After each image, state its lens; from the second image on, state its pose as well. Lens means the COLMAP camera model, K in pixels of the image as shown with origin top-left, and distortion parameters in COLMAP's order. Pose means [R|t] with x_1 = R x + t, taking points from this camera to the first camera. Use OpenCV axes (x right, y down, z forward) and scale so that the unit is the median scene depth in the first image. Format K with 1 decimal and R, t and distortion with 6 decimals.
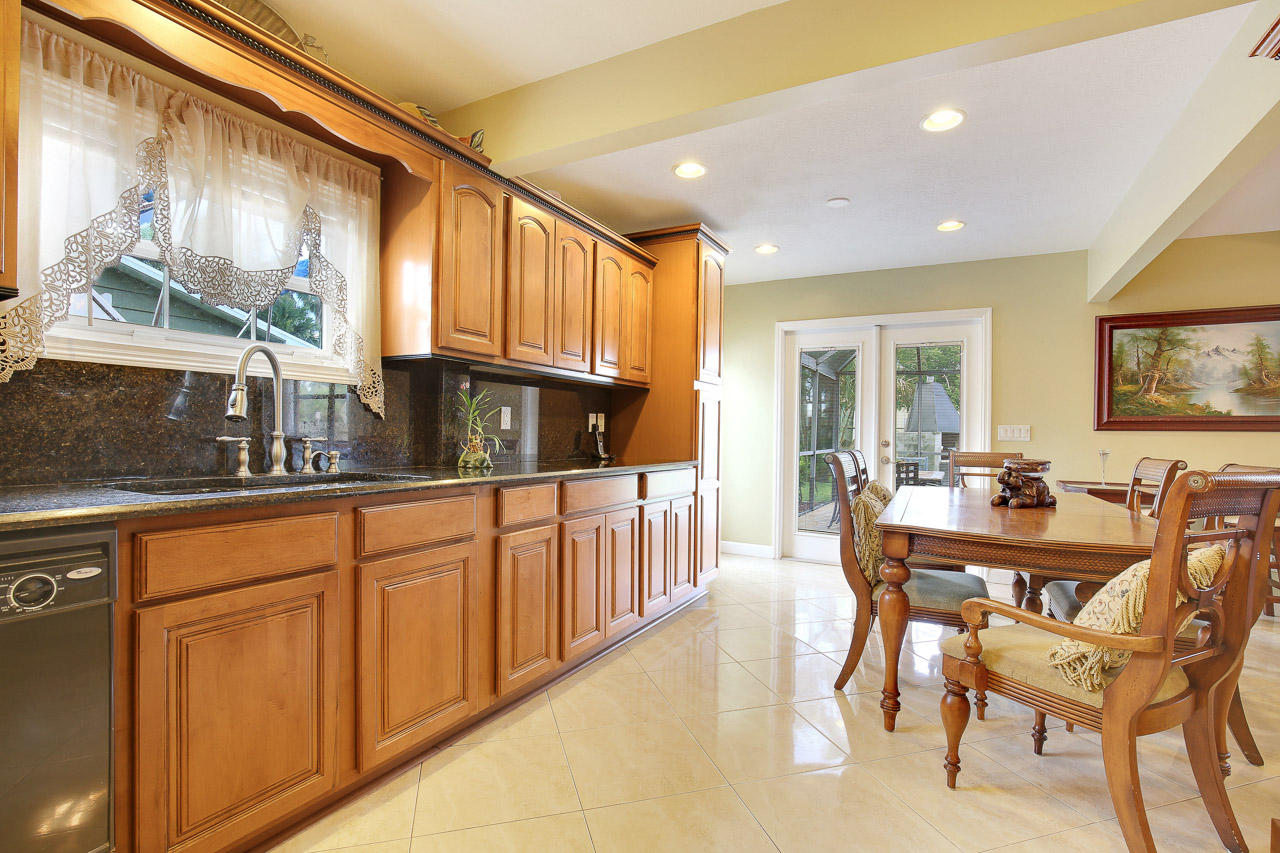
lens RADIAL K [[594.5, 0, 644.6], [0, 594.5, 430.8], [0, 0, 1]] dist [-0.031044, 0.002372]
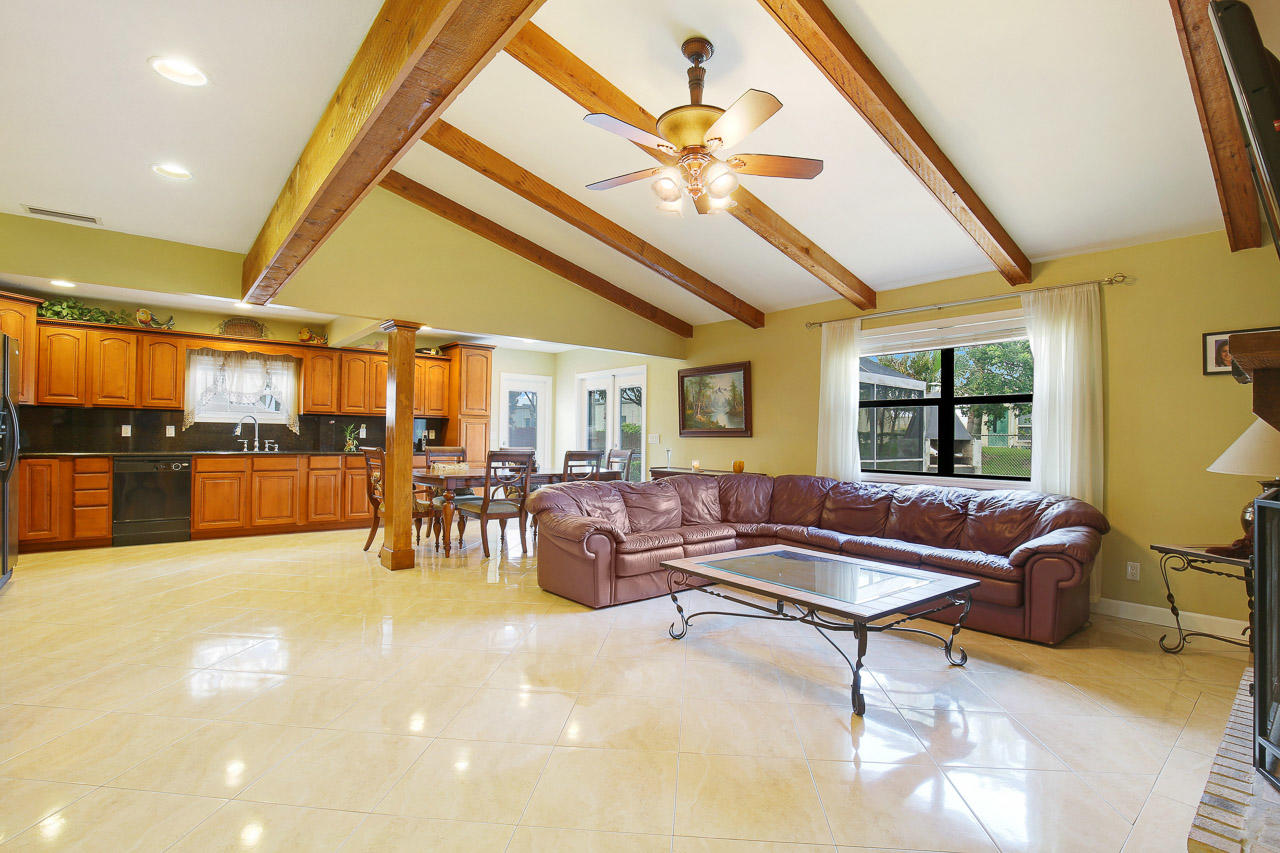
lens RADIAL K [[594.5, 0, 638.1], [0, 594.5, 428.0], [0, 0, 1]] dist [-0.031044, 0.002372]
pose [[0.922361, -0.009528, -0.386212, 2.189453], [0.003194, 0.999850, -0.017039, 0.003512], [0.386316, 0.014482, 0.922253, -1.045560]]
